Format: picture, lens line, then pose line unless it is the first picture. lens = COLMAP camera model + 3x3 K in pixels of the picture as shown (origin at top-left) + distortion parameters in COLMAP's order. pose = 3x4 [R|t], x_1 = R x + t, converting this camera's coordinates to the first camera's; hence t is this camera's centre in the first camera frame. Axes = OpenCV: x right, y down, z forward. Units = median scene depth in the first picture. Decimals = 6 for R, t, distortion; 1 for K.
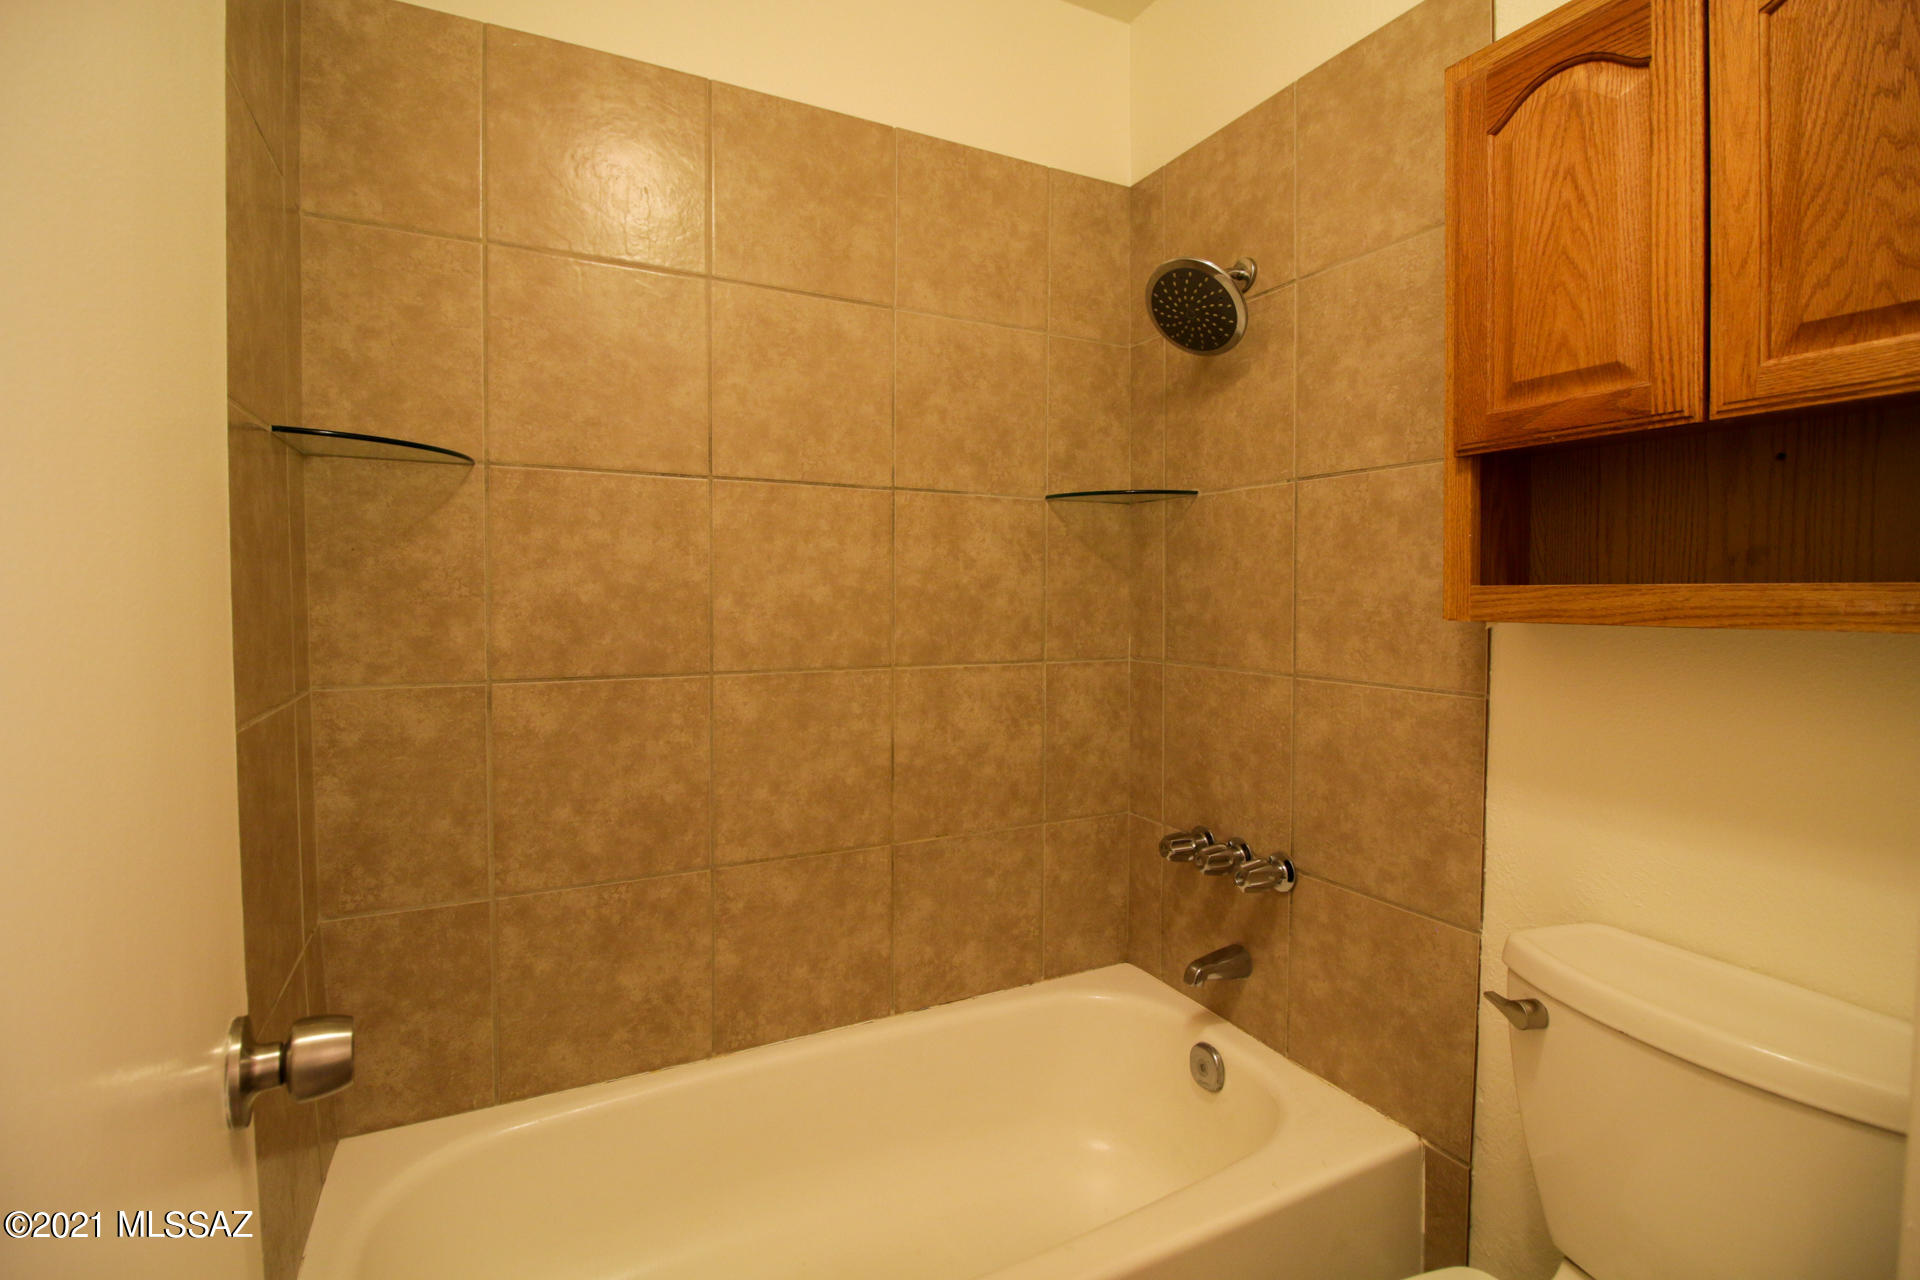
lens RADIAL K [[884.9, 0, 960.0], [0, 884.9, 629.8], [0, 0, 1]] dist [-0.011994, -0.008572]
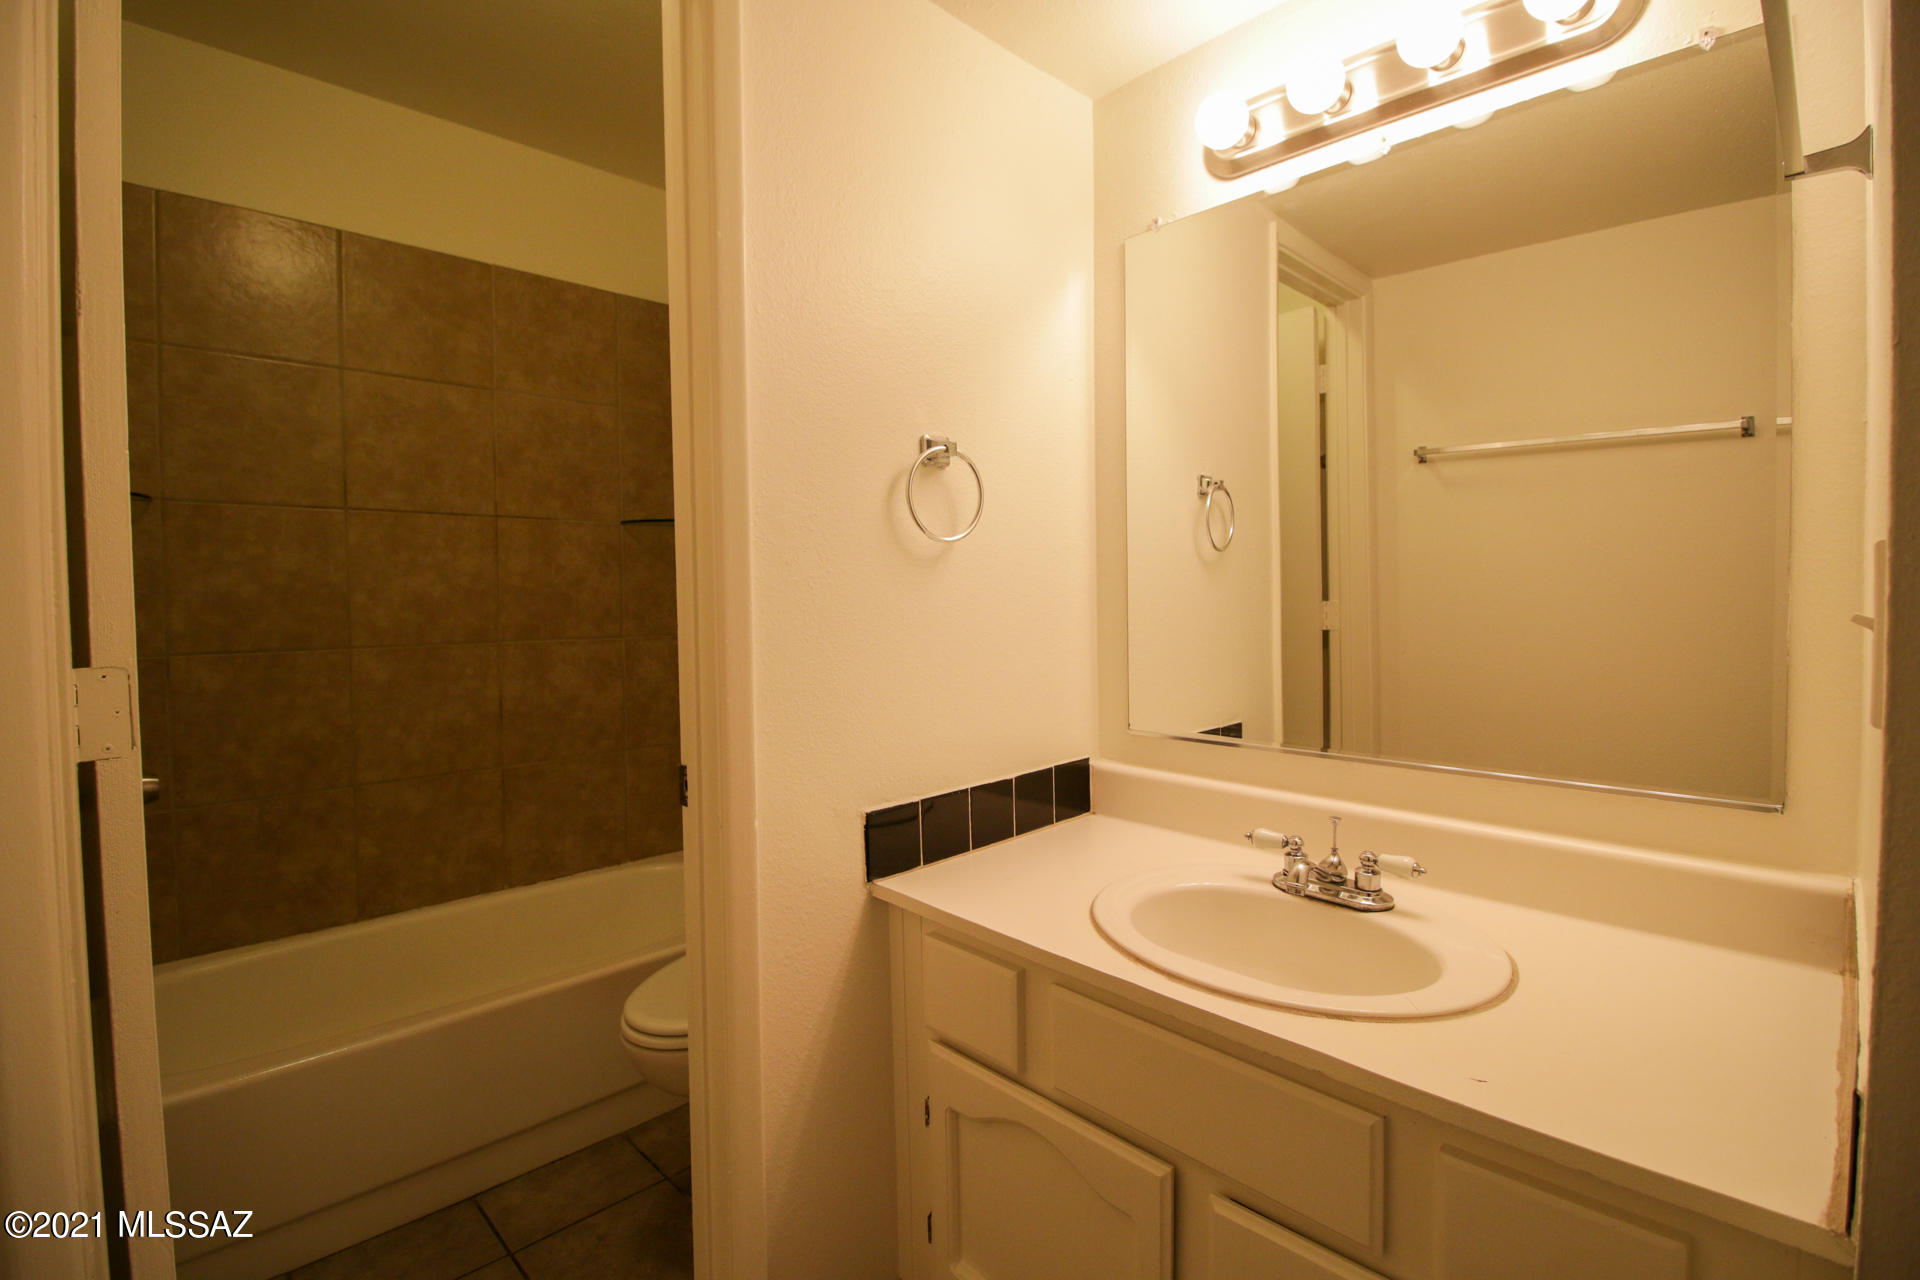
lens RADIAL K [[884.9, 0, 974.1], [0, 884.9, 628.1], [0, 0, 1]] dist [-0.011994, -0.008572]
pose [[0.946450, -0.022828, 0.322041, 0.199624], [0.023523, 0.999722, 0.001733, 0.036967], [-0.321991, 0.005936, 0.946724, -0.612235]]
